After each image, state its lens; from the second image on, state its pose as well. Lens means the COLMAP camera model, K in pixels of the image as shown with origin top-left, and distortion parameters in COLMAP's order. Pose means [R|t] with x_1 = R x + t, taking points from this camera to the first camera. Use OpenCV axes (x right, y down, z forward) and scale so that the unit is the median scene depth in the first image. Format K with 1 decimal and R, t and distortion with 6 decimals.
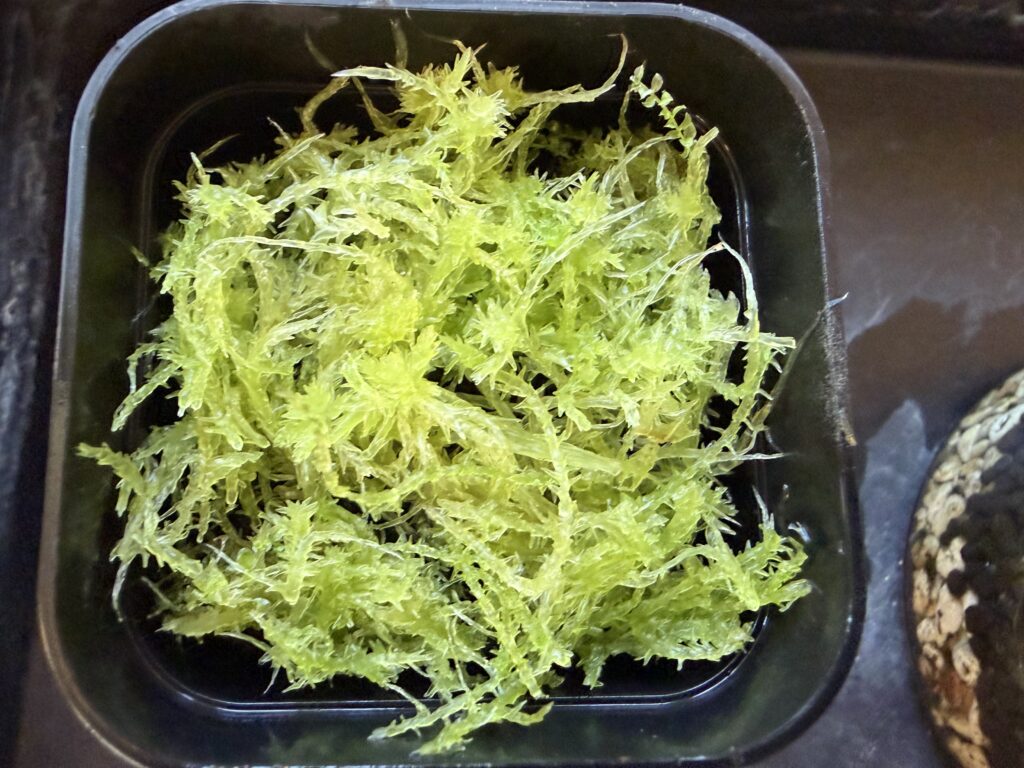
lens RADIAL K [[790.5, 0, 487.3], [0, 790.5, 382.5], [0, 0, 1]] dist [-0.037455, 0.003719]
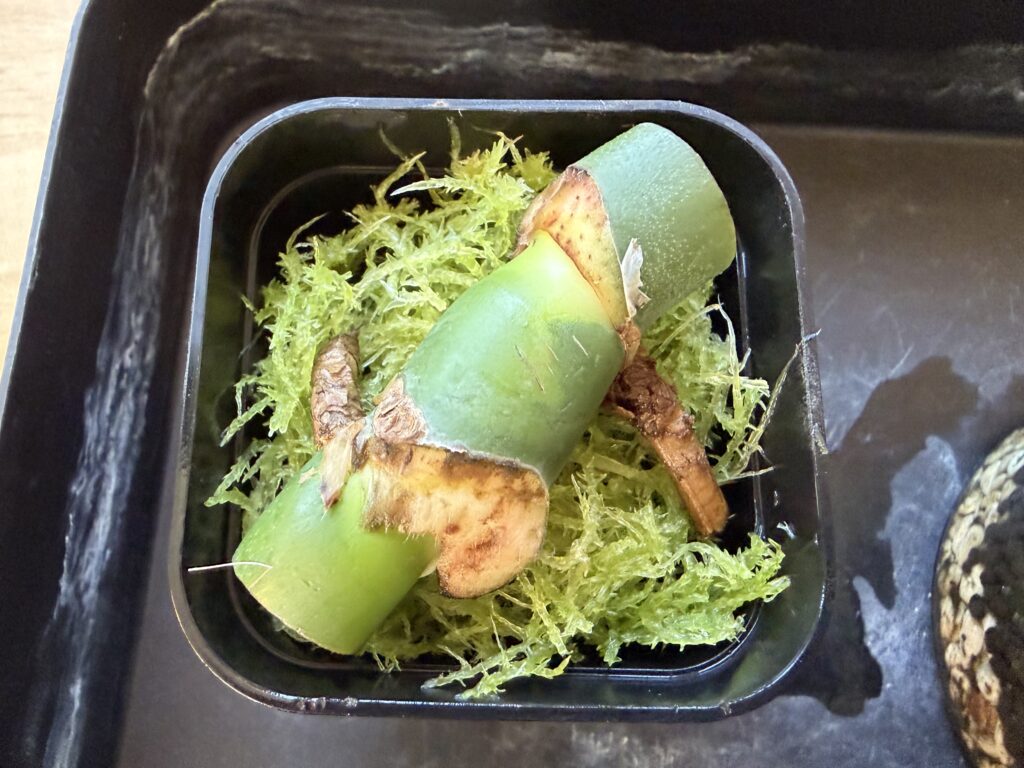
lens RADIAL K [[768.4, 0, 512.0], [0, 768.4, 384.0], [0, 0, 1]] dist [0.004343, 0.001143]
pose [[0.998373, -0.002577, -0.056955, 0.033647], [-0.001601, 0.997317, -0.073191, 0.037205], [0.056990, 0.073163, 0.995690, -0.129164]]
